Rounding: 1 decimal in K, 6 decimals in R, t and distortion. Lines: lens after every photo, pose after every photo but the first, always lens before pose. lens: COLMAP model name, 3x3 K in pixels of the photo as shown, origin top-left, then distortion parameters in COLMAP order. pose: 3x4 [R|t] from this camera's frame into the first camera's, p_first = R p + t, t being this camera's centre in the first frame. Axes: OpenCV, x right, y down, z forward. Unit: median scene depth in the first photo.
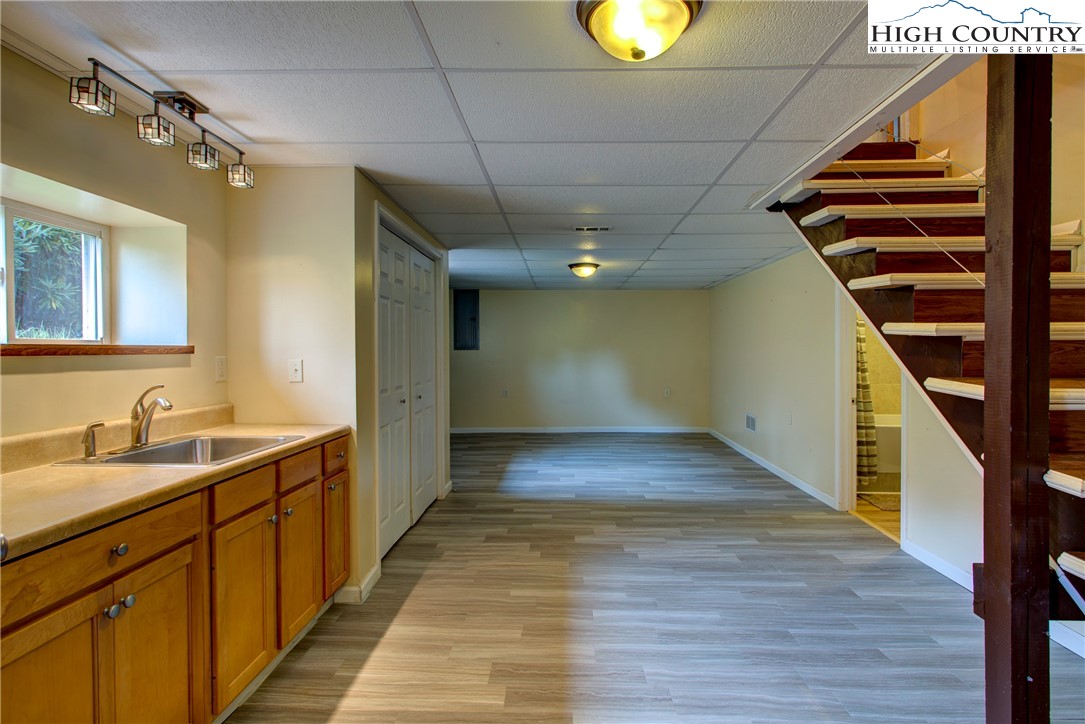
lens RADIAL K [[523.8, 0, 541.4], [0, 523.8, 360.4], [0, 0, 1]] dist [-0.003959, 0.011735]
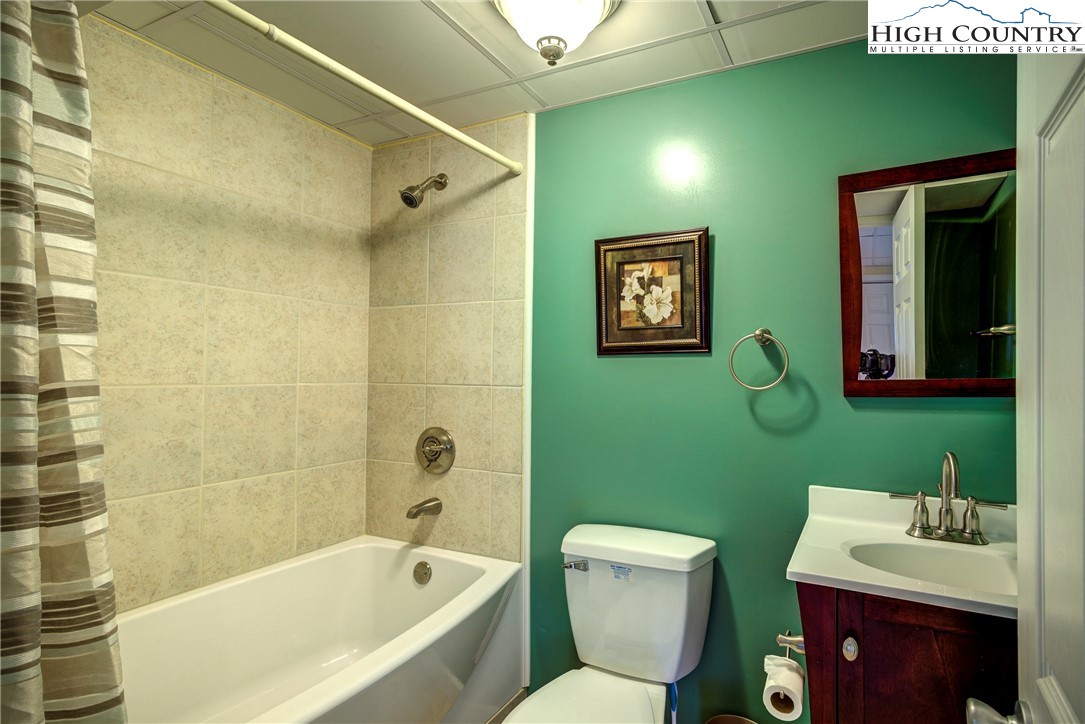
lens RADIAL K [[523.8, 0, 541.4], [0, 523.8, 360.4], [0, 0, 1]] dist [-0.003959, 0.011735]
pose [[0.436760, 0.011424, 0.899506, 0.531965], [0.005819, 0.999863, -0.015525, -0.020779], [-0.899559, 0.012015, 0.436633, 0.800514]]
